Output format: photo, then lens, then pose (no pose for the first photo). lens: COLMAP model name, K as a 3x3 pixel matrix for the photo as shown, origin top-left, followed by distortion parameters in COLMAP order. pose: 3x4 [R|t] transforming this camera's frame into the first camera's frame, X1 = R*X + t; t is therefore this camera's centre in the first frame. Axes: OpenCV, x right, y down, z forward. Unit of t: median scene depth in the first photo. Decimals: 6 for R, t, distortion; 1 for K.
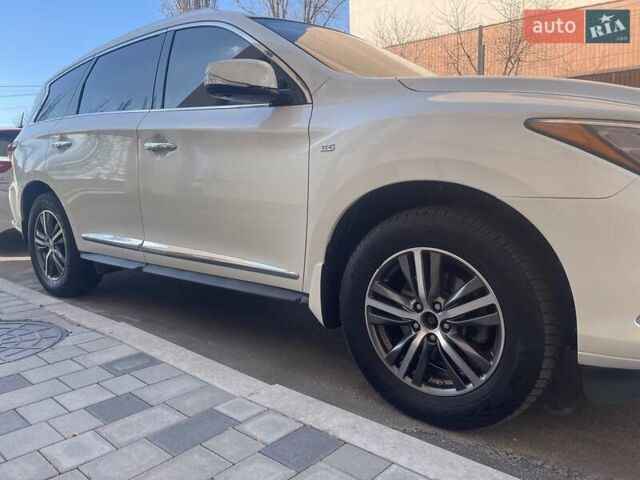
lens RADIAL K [[482.3, 0, 320.0], [0, 482.3, 240.0], [0, 0, 1]] dist [0.063604, -0.075810]
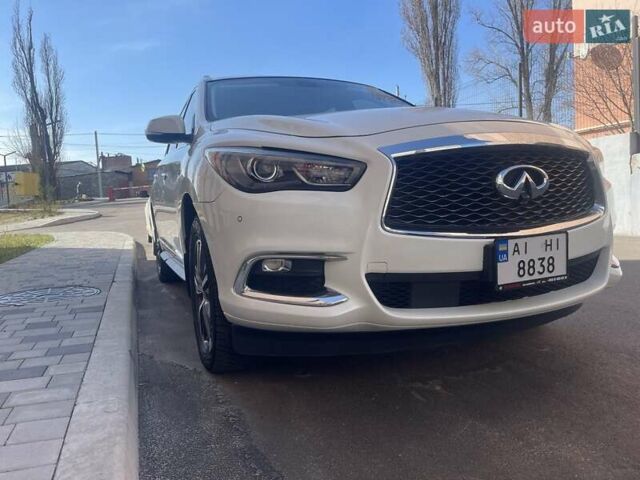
lens RADIAL K [[482.3, 0, 320.0], [0, 482.3, 240.0], [0, 0, 1]] dist [0.063604, -0.075810]
pose [[0.877424, 0.017974, -0.479379, 1.127431], [-0.037249, 0.998833, -0.030727, 0.042388], [0.478267, 0.044817, 0.877070, -0.082082]]
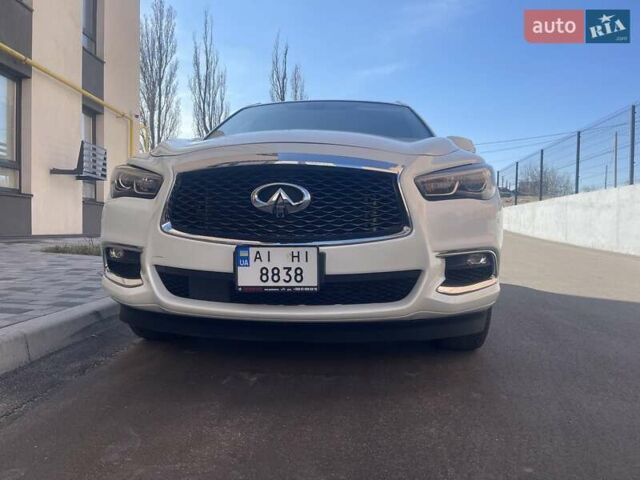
lens RADIAL K [[482.3, 0, 320.0], [0, 482.3, 240.0], [0, 0, 1]] dist [0.063604, -0.075810]
pose [[0.580847, 0.062632, -0.811599, 1.851225], [-0.137009, 0.990334, -0.021630, -0.008181], [0.802399, 0.123761, 0.583814, 0.360036]]
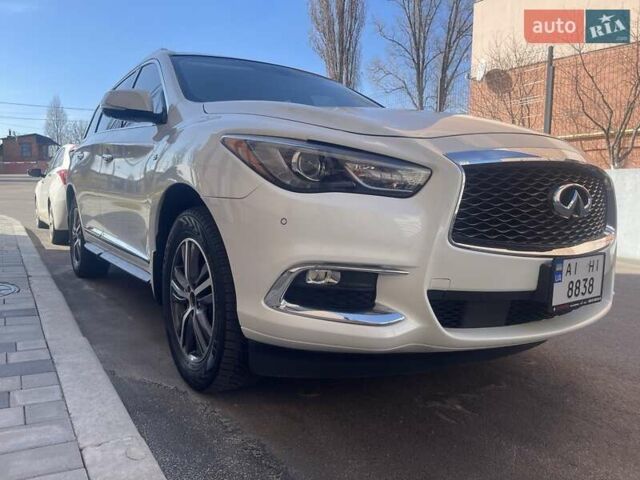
lens RADIAL K [[482.3, 0, 320.0], [0, 482.3, 240.0], [0, 0, 1]] dist [0.063604, -0.075810]
pose [[0.958491, 0.068857, -0.276683, 0.845154], [-0.081704, 0.996036, -0.035162, 0.033360], [0.273165, 0.056308, 0.960318, -0.090520]]
